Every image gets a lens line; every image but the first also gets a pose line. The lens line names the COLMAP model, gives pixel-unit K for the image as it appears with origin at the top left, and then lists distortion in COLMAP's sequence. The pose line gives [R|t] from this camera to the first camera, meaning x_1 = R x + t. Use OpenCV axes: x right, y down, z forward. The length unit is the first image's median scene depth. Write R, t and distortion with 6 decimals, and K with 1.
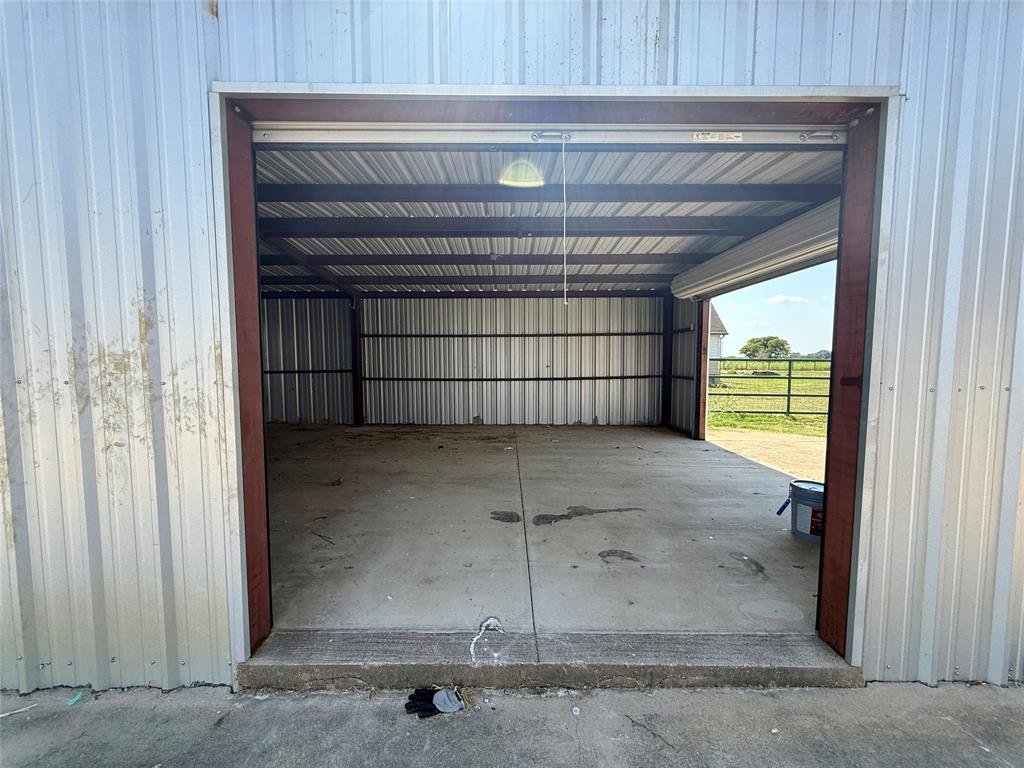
lens RADIAL K [[409.1, 0, 511.8], [0, 409.1, 383.9], [0, 0, 1]] dist [-0.000095, -0.000020]
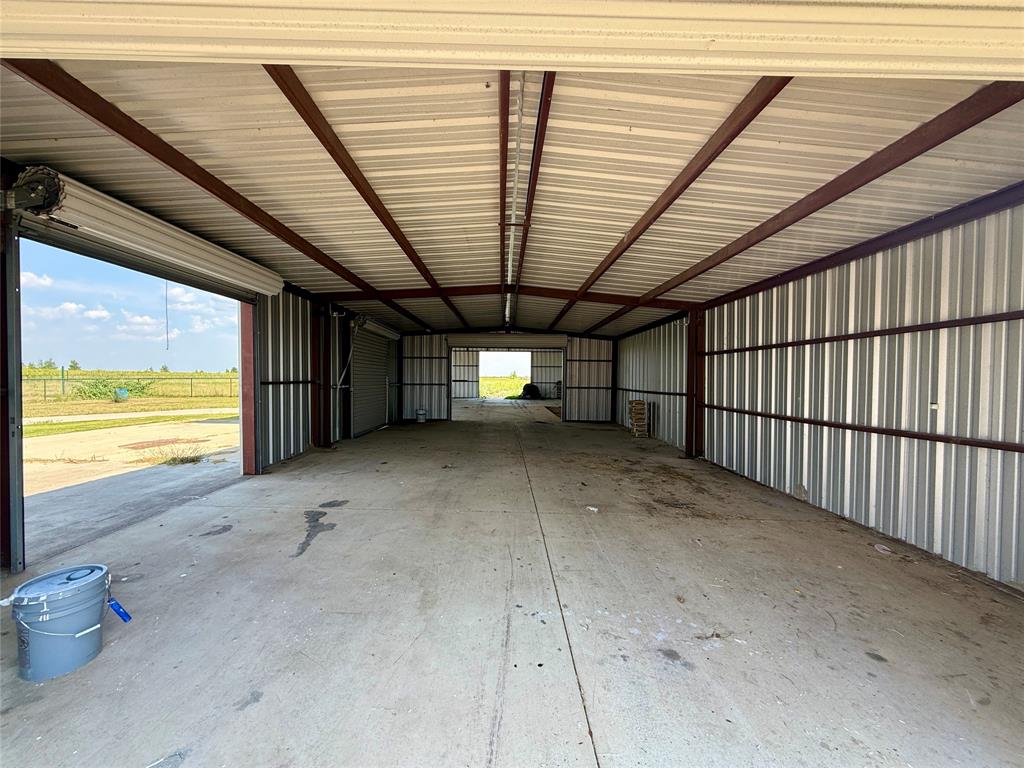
lens RADIAL K [[409.1, 0, 511.2], [0, 409.1, 386.2], [0, 0, 1]] dist [-0.000095, -0.000020]
pose [[0.004450, 0.018501, -0.999819, 1.220816], [-0.075876, 0.996953, 0.018111, -0.098144], [0.997107, 0.075782, 0.005840, 1.486964]]
